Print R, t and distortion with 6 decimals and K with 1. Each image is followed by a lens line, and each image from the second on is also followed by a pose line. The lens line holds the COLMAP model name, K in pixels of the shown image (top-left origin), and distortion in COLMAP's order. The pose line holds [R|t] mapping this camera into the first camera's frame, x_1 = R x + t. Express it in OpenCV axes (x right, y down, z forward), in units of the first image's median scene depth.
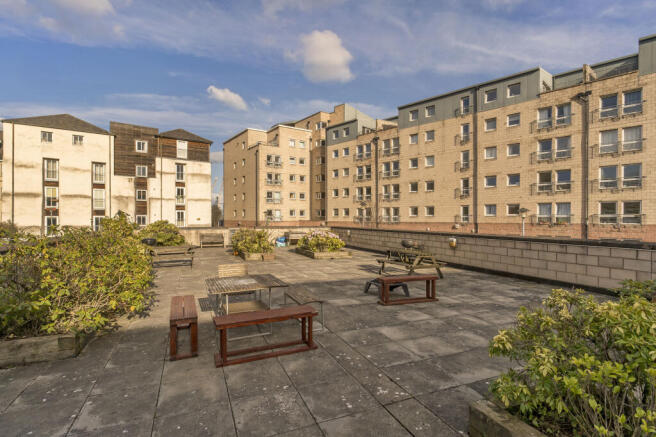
lens RADIAL K [[338.3, 0, 327.1], [0, 338.3, 220.9], [0, 0, 1]] dist [-0.001154, 0.002291]
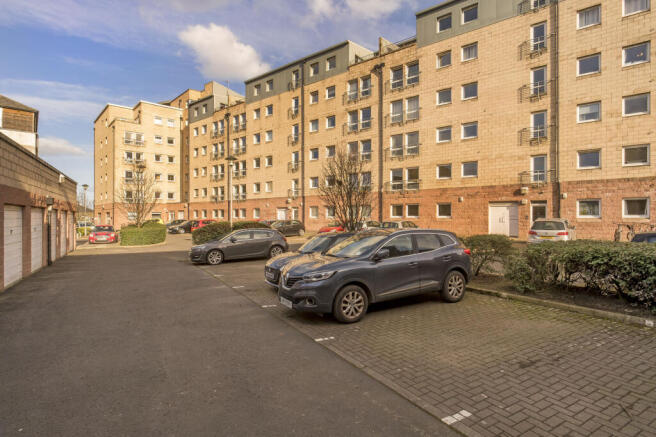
lens RADIAL K [[338.3, 0, 329.1], [0, 338.3, 215.0], [0, 0, 1]] dist [-0.001154, 0.002291]
pose [[0.989819, -0.005792, 0.142217, 0.365972], [0.007350, 0.999919, -0.010432, 0.071217], [-0.142145, 0.011371, 0.989781, 0.004241]]
